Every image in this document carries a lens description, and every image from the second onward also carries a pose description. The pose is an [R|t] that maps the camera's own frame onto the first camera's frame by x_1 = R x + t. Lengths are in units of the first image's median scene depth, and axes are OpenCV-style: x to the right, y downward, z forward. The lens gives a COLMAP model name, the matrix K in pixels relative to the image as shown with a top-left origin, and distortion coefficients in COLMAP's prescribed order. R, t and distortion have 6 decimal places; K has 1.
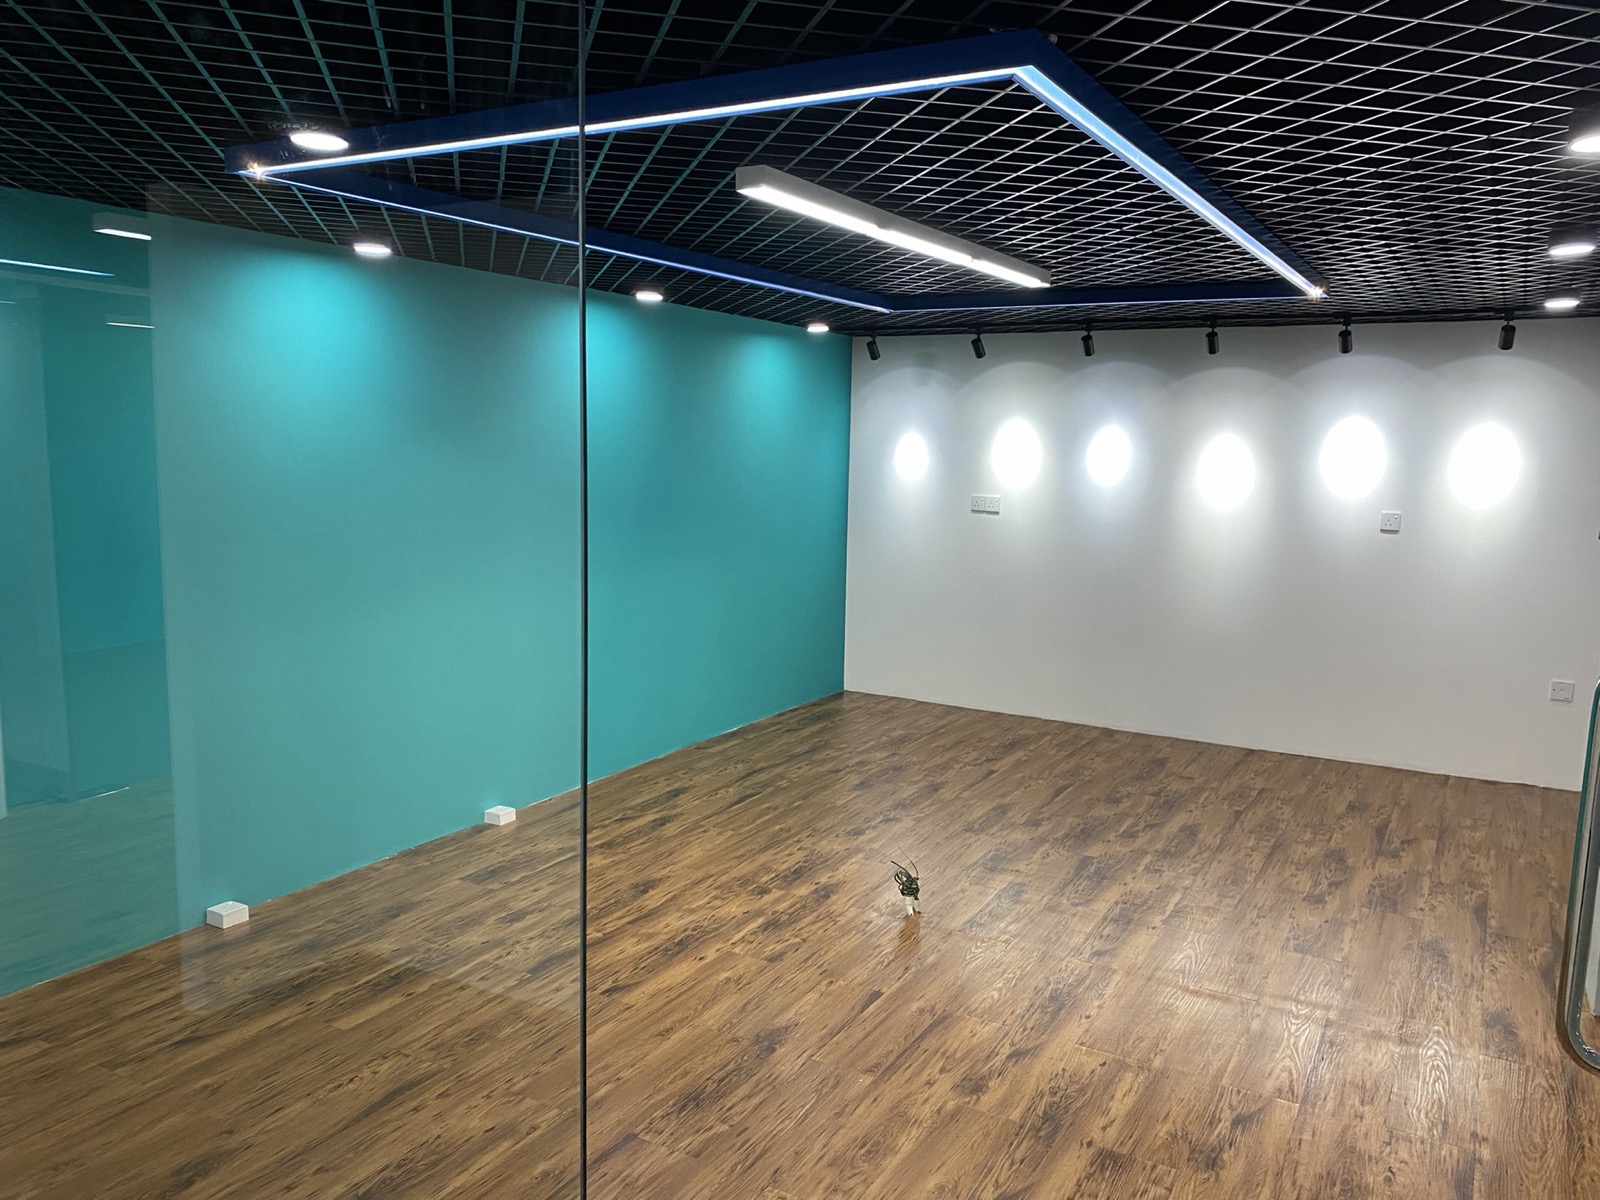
lens RADIAL K [[1223.5, 0, 795.6], [0, 1223.5, 602.3], [0, 0, 1]] dist [0.061757, -0.082995]
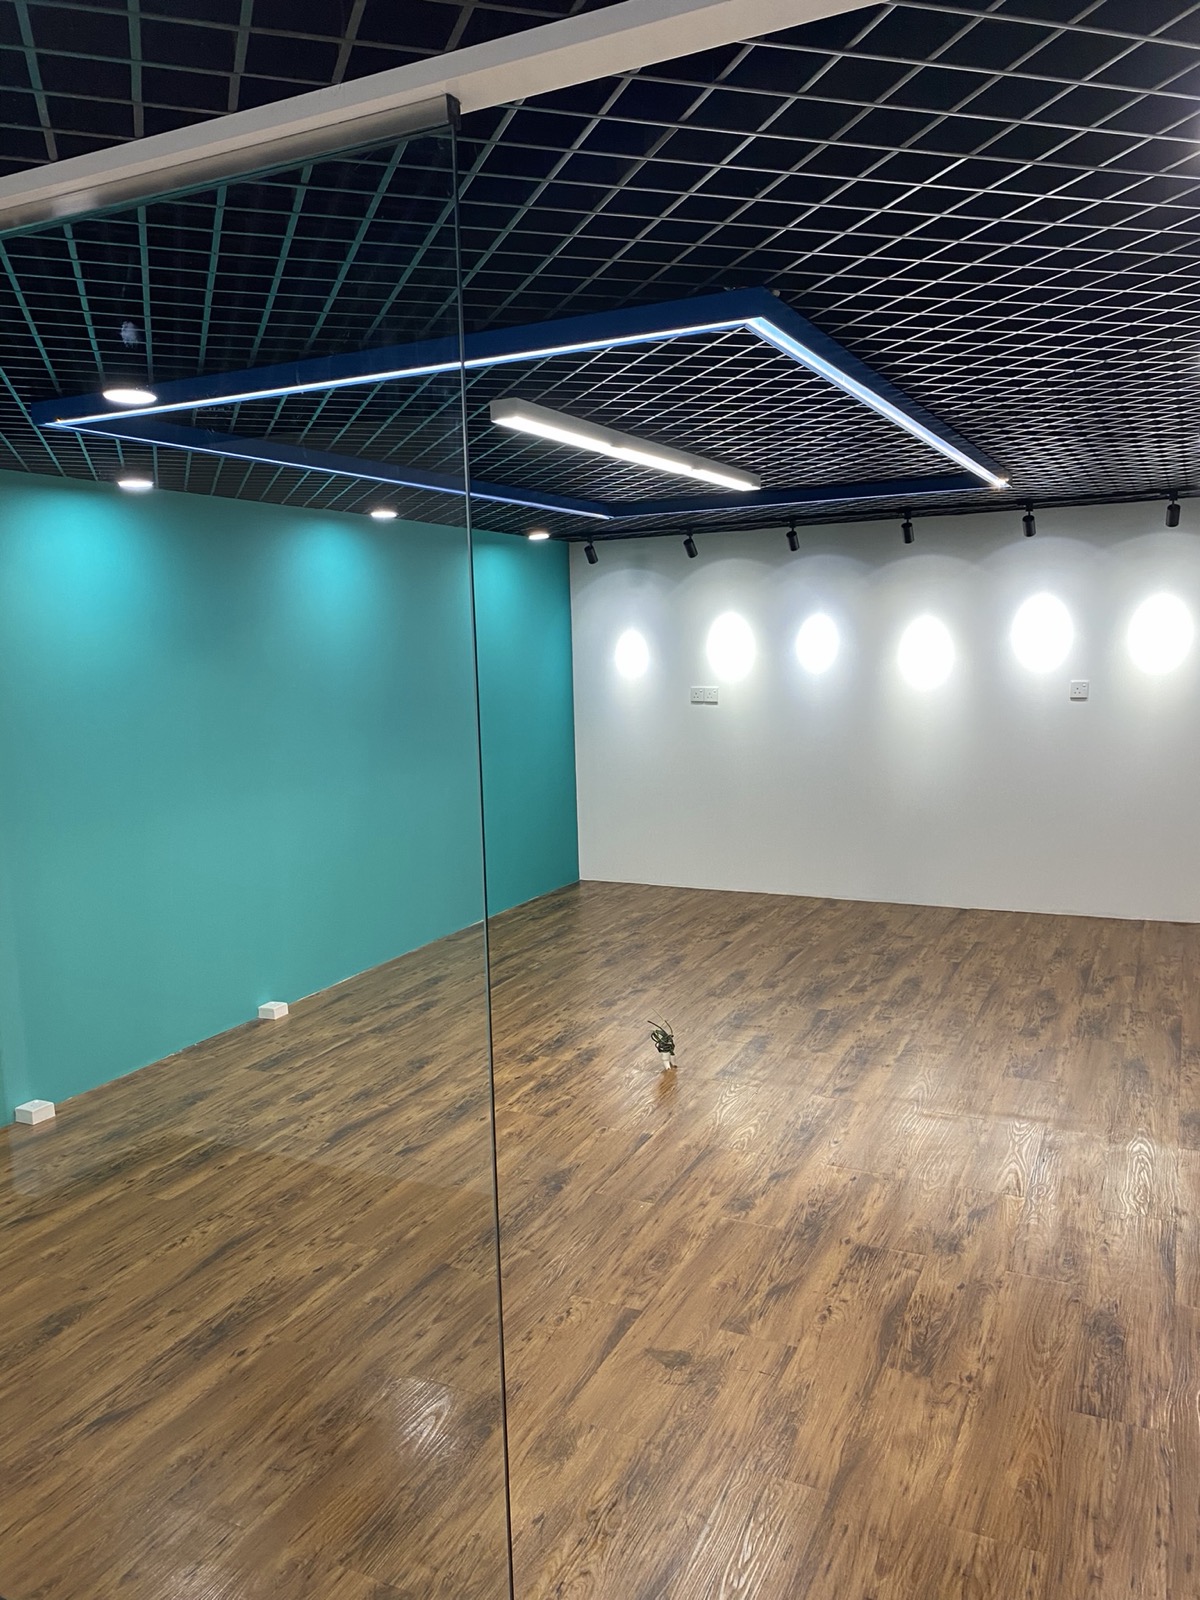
lens RADIAL K [[1229.9, 0, 560.6], [0, 1229.9, 816.0], [0, 0, 1]] dist [0.127528, -0.251982]
pose [[0.997152, -0.058209, 0.047963, -0.043109], [0.057947, 0.998296, 0.006817, 0.015941], [-0.048278, -0.004018, 0.998826, -0.100629]]
